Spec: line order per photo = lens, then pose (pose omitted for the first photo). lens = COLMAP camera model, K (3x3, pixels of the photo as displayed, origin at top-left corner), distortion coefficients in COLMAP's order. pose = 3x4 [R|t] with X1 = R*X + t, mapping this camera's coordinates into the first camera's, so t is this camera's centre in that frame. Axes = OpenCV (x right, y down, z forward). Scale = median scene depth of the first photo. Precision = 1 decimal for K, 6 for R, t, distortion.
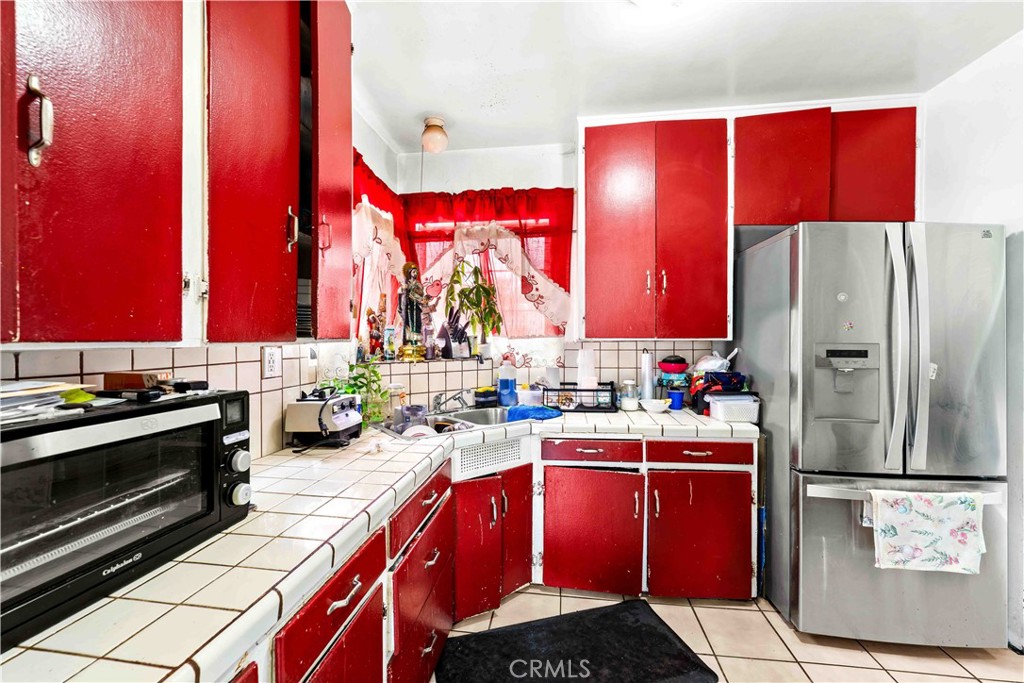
lens RADIAL K [[413.2, 0, 510.4], [0, 413.2, 338.0], [0, 0, 1]] dist [0.003525, 0.000159]
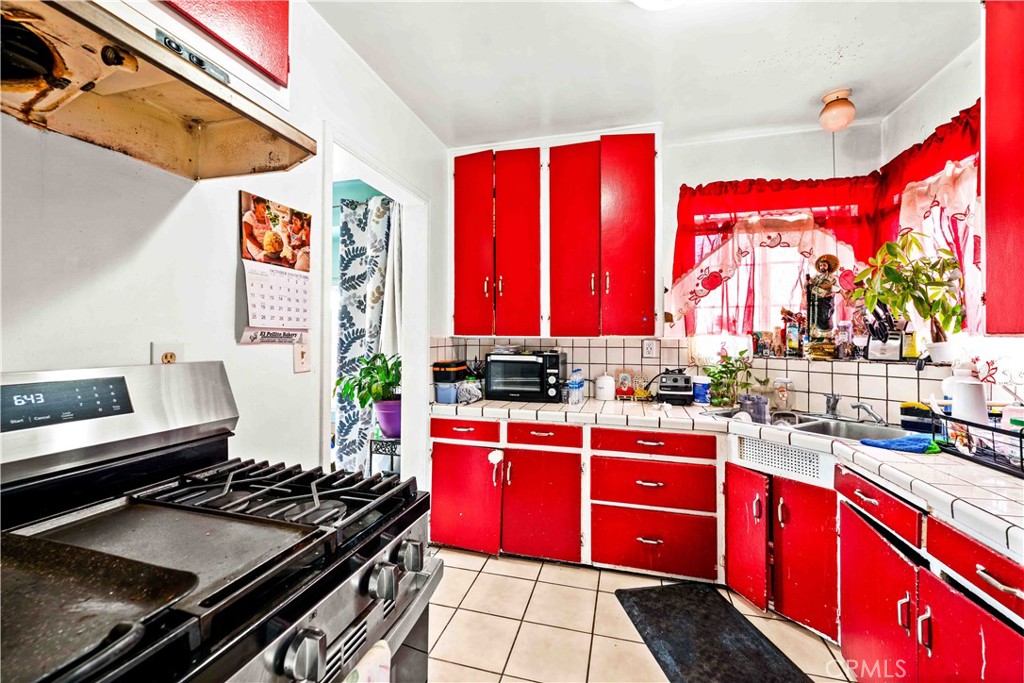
lens RADIAL K [[413.2, 0, 512.7], [0, 413.2, 338.7], [0, 0, 1]] dist [0.003525, 0.000159]
pose [[-0.134960, 0.000146, -0.990851, 0.799309], [-0.003185, 0.999995, 0.000581, 0.010451], [0.990846, 0.003234, -0.134959, 0.430391]]
